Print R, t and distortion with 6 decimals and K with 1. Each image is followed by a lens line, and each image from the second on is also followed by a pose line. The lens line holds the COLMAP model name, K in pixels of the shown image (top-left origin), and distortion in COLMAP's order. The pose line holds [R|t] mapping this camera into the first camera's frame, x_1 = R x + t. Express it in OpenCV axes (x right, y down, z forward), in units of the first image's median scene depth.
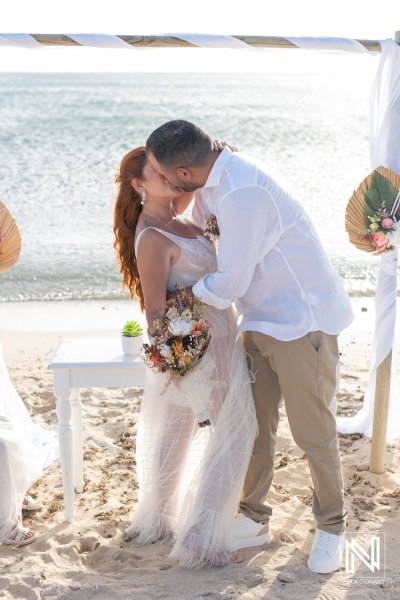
lens RADIAL K [[810.4, 0, 200.0], [0, 810.4, 300.0], [0, 0, 1]] dist [0.024979, 0.013874]
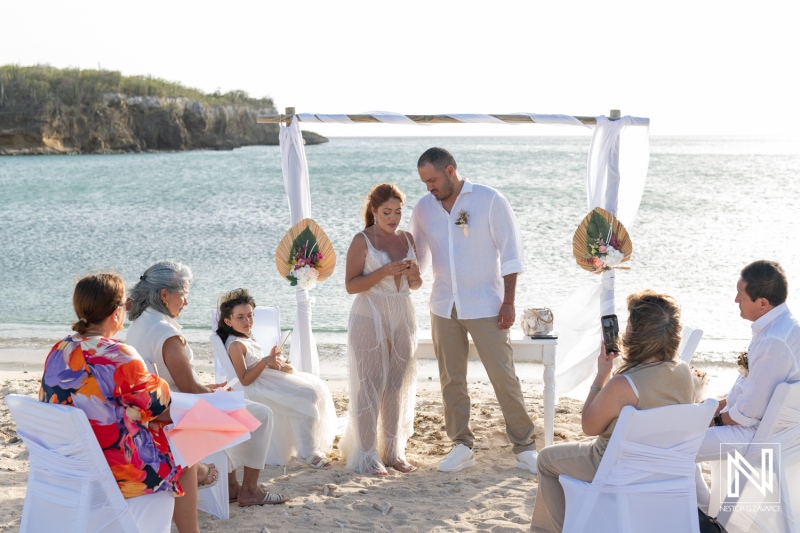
lens RADIAL K [[1080.5, 0, 400.0], [0, 1080.5, 266.5], [0, 0, 1]] dist [0.024979, 0.013874]
pose [[0.983711, 0.016538, -0.178997, 0.226733], [-0.047469, 0.984312, -0.169931, 0.255048], [0.173379, 0.175659, 0.969063, -0.781879]]
